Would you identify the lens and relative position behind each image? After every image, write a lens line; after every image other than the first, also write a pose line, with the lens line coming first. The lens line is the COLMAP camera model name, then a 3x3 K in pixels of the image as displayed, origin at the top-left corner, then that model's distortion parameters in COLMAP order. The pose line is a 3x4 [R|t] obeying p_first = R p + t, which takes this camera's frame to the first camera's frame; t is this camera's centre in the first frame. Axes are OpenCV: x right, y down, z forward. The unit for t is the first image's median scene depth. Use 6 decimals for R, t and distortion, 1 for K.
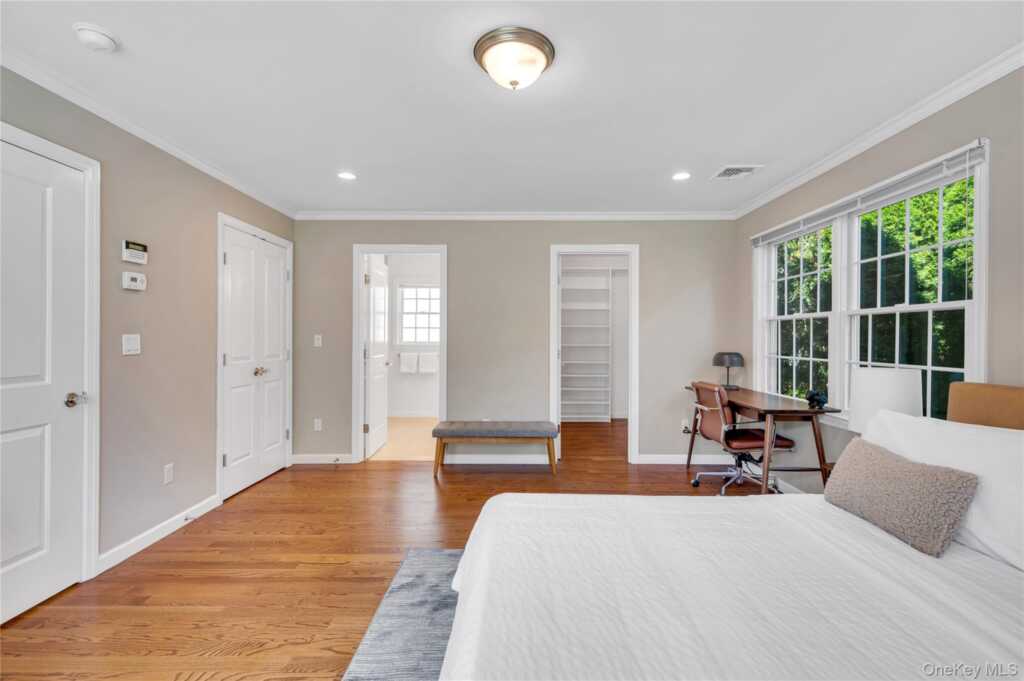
lens RADIAL K [[457.6, 0, 512.0], [0, 457.6, 339.0], [0, 0, 1]] dist [-0.000686, 0.000233]
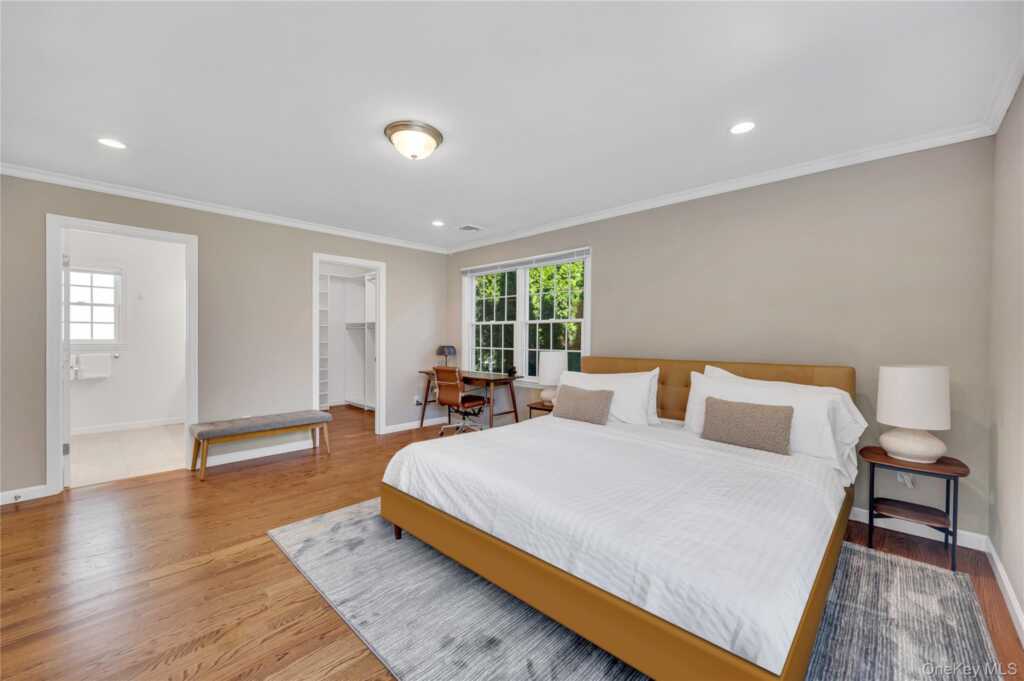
lens RADIAL K [[408.8, 0, 513.3], [0, 408.8, 342.9], [0, 0, 1]] dist [-0.003493, -0.000233]
pose [[0.687719, -0.010292, 0.725904, -0.359233], [-0.000194, 0.999897, 0.014360, 0.001095], [-0.725977, -0.010016, 0.687646, -0.053680]]
